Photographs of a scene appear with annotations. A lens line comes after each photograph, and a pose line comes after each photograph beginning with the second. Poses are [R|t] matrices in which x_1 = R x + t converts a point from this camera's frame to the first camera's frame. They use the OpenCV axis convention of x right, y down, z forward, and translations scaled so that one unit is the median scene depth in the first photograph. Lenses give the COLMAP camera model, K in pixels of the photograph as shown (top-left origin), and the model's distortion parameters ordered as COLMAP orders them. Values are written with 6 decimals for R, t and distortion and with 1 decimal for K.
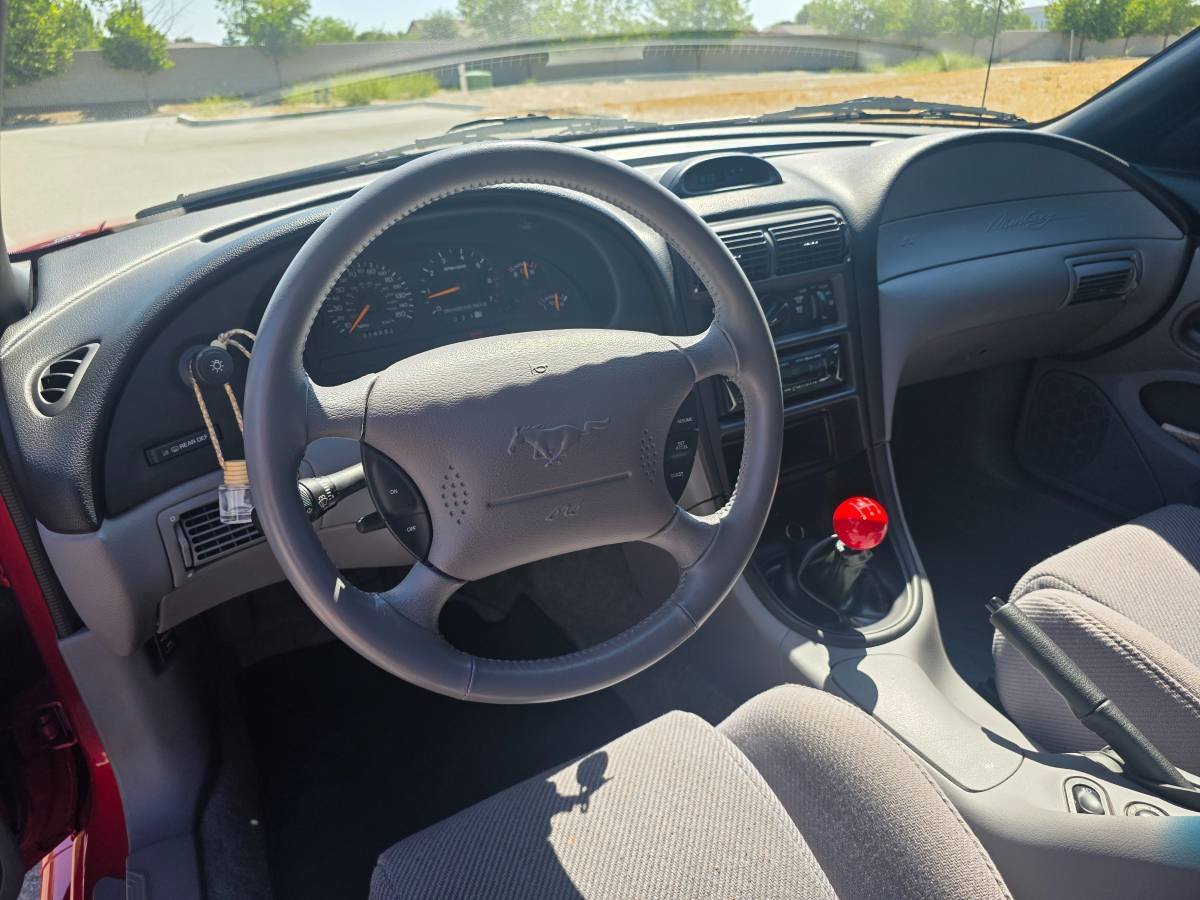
lens RADIAL K [[800.7, 0, 593.6], [0, 800.7, 442.3], [0, 0, 1]] dist [0.035193, -0.038501]
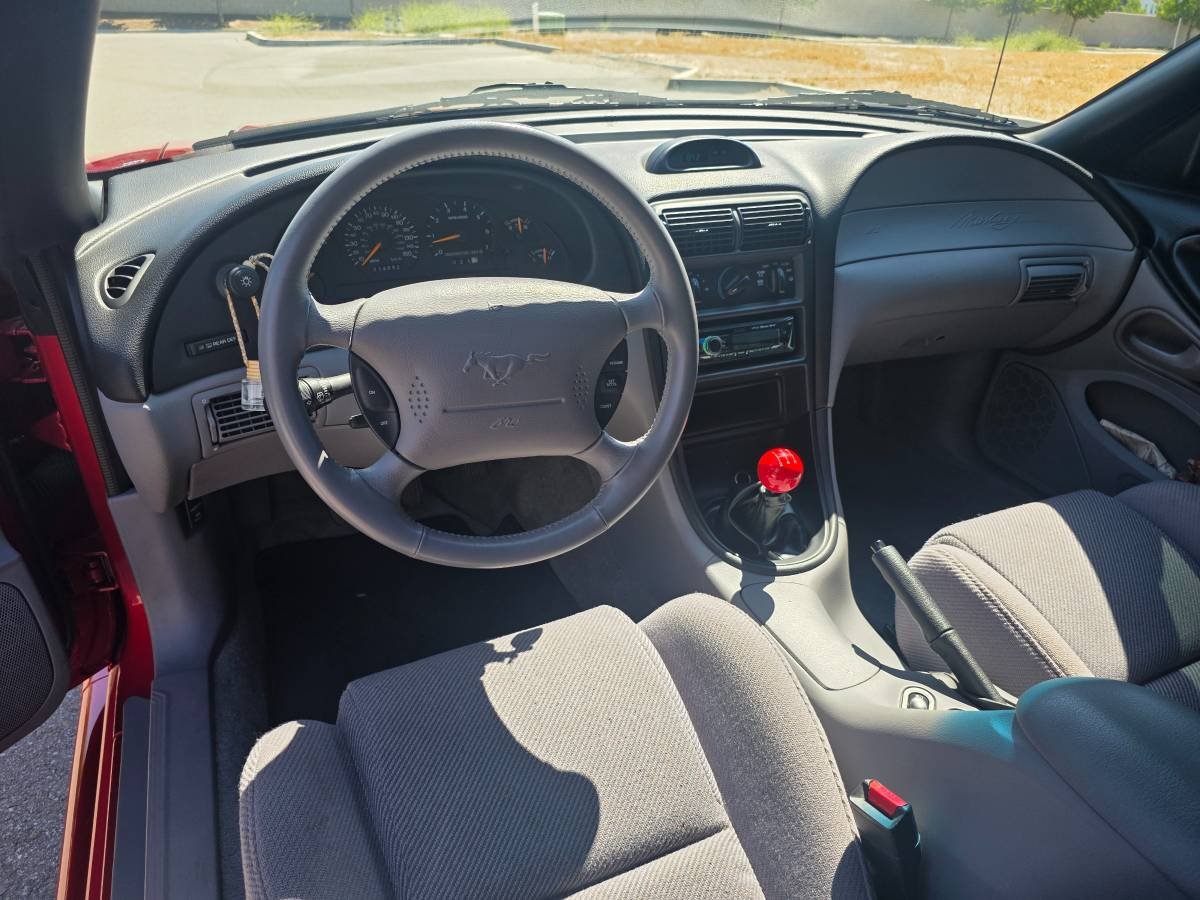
lens RADIAL K [[807.9, 0, 612.1], [0, 807.9, 460.2], [0, 0, 1]] dist [0.039063, -0.042714]
pose [[0.994557, 0.100216, -0.028517, 0.120597], [-0.097954, 0.992584, 0.071987, 0.025316], [0.035519, -0.068801, 0.996998, -0.192032]]
